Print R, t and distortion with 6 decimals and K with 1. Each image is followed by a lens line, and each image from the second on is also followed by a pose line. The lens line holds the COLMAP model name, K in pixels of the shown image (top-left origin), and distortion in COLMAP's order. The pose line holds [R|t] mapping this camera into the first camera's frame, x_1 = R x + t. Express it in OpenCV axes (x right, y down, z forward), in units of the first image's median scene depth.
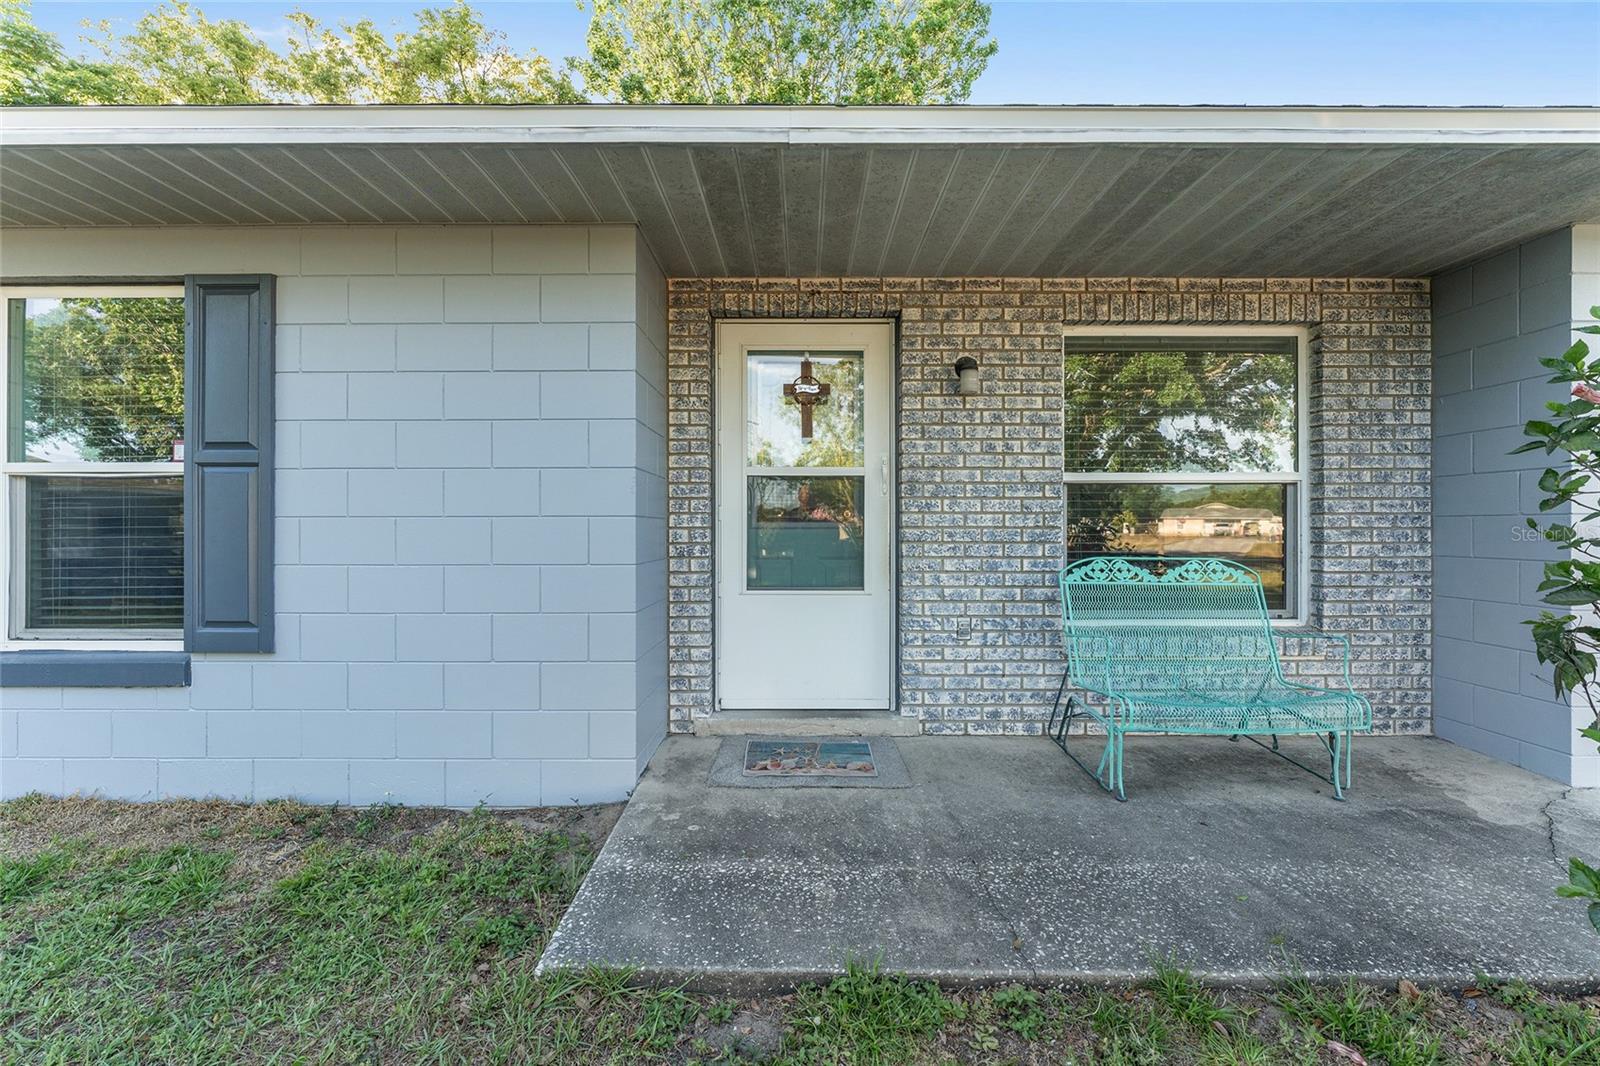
lens RADIAL K [[641.0, 0, 815.1], [0, 641.0, 528.4], [0, 0, 1]] dist [-0.002666, 0.000308]
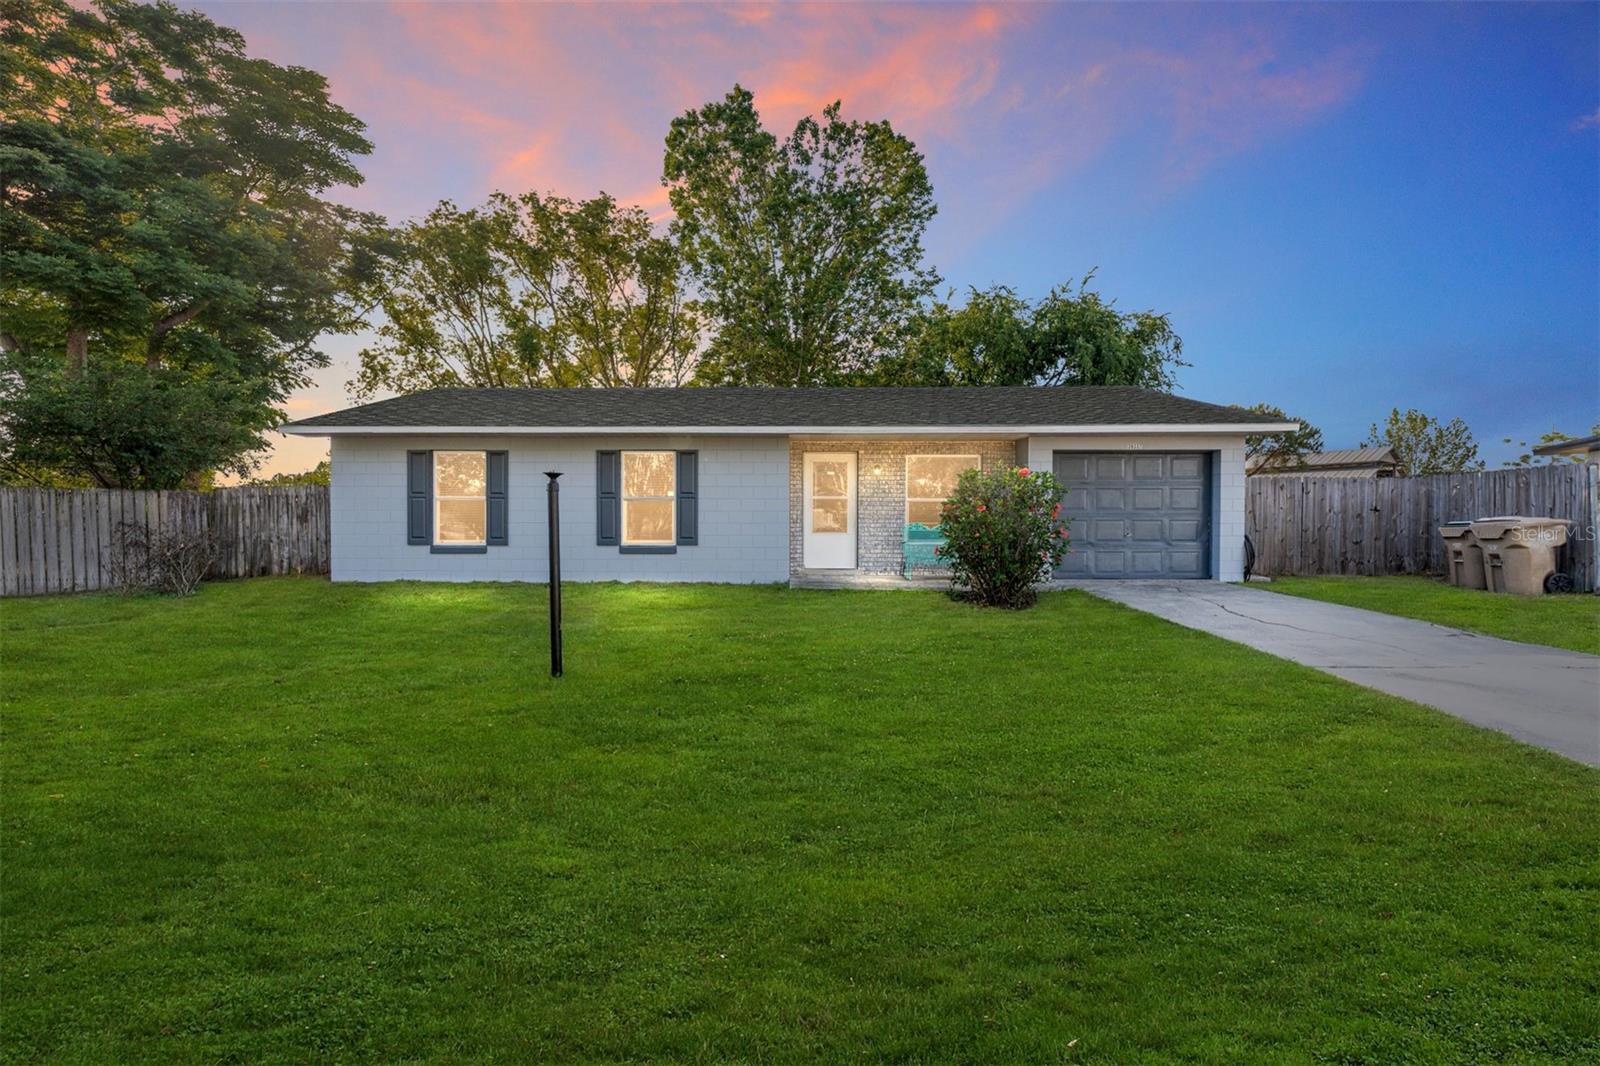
lens RADIAL K [[630.9, 0, 800.0], [0, 630.9, 533.0], [0, 0, 1]] dist [0.001266, 0.000137]
pose [[0.999920, 0.002320, -0.012429, -0.127661], [-0.002058, 0.999776, 0.021072, 0.026998], [0.012476, -0.021045, 0.999701, -2.363701]]
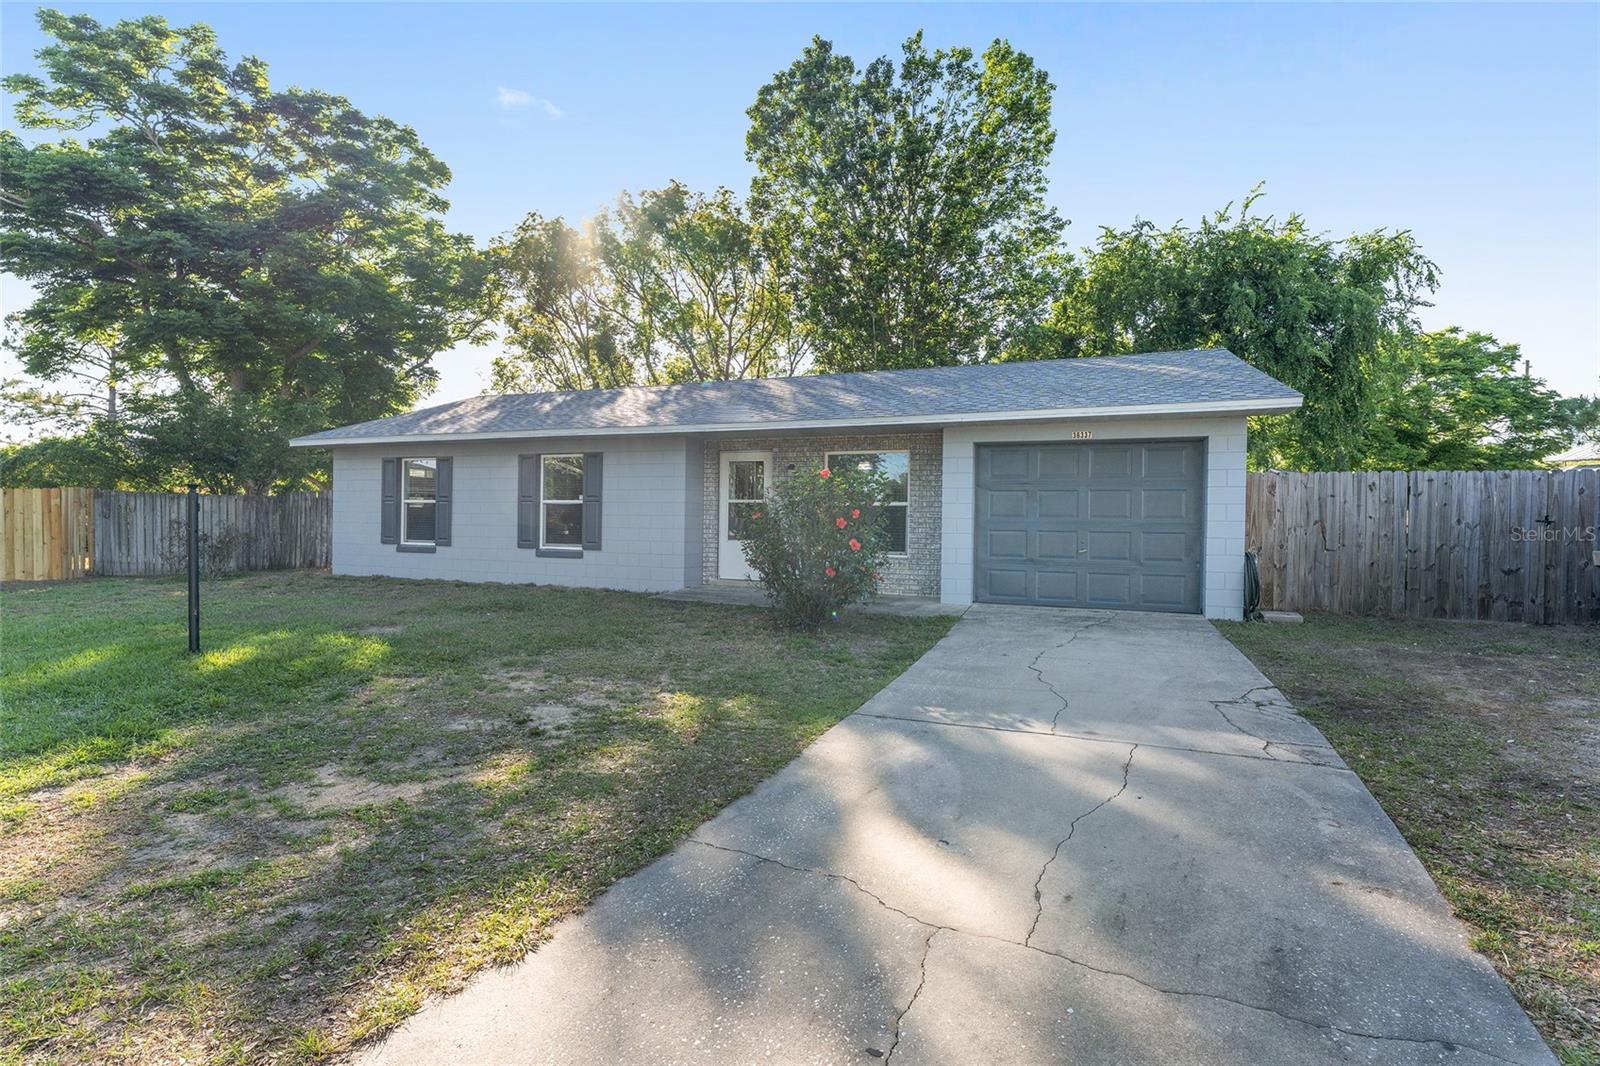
lens RADIAL K [[757.4, 0, 803.1], [0, 757.4, 532.1], [0, 0, 1]] dist [0.000140, 0.000171]
pose [[0.931267, 0.017704, -0.363907, 1.582243], [-0.014989, 0.999835, 0.010285, 0.016109], [0.364029, -0.004123, 0.931379, -2.289196]]
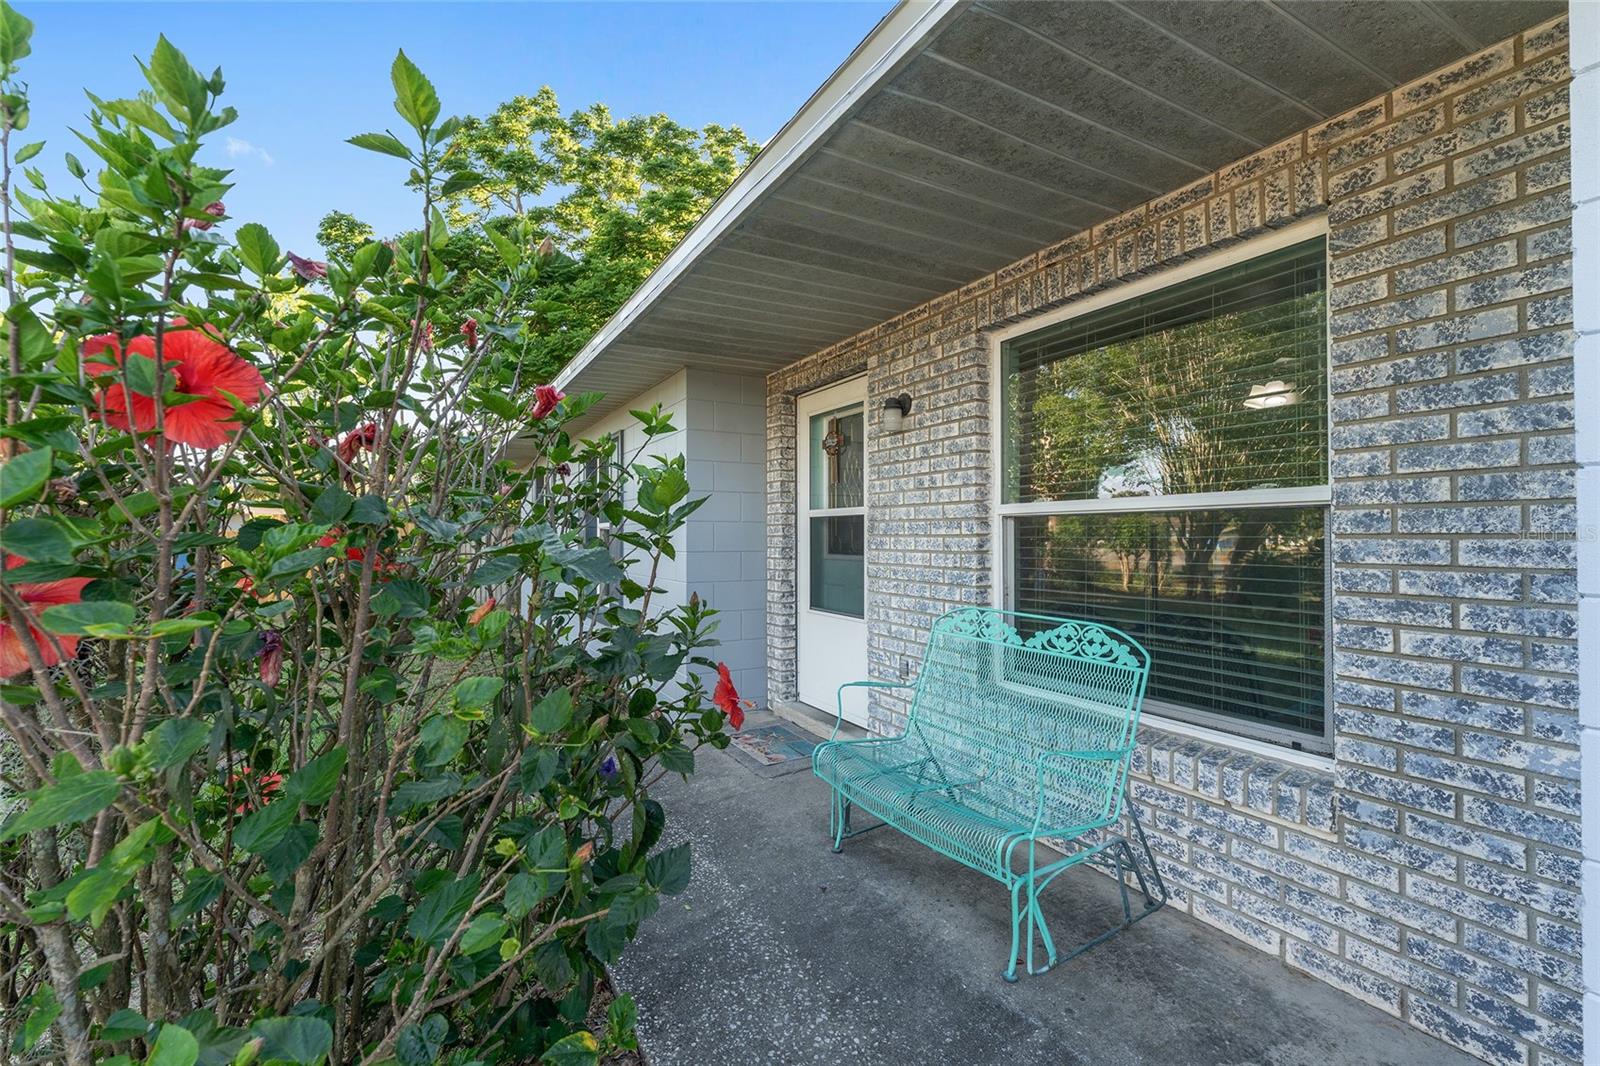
lens RADIAL K [[689.9, 0, 793.9], [0, 689.9, 528.0], [0, 0, 1]] dist [0.000320, 0.000179]
pose [[0.479498, -0.010661, -0.877478, 1.084310], [0.004686, 0.999943, -0.009588, -0.049944], [0.877530, 0.000486, 0.479521, 0.338929]]
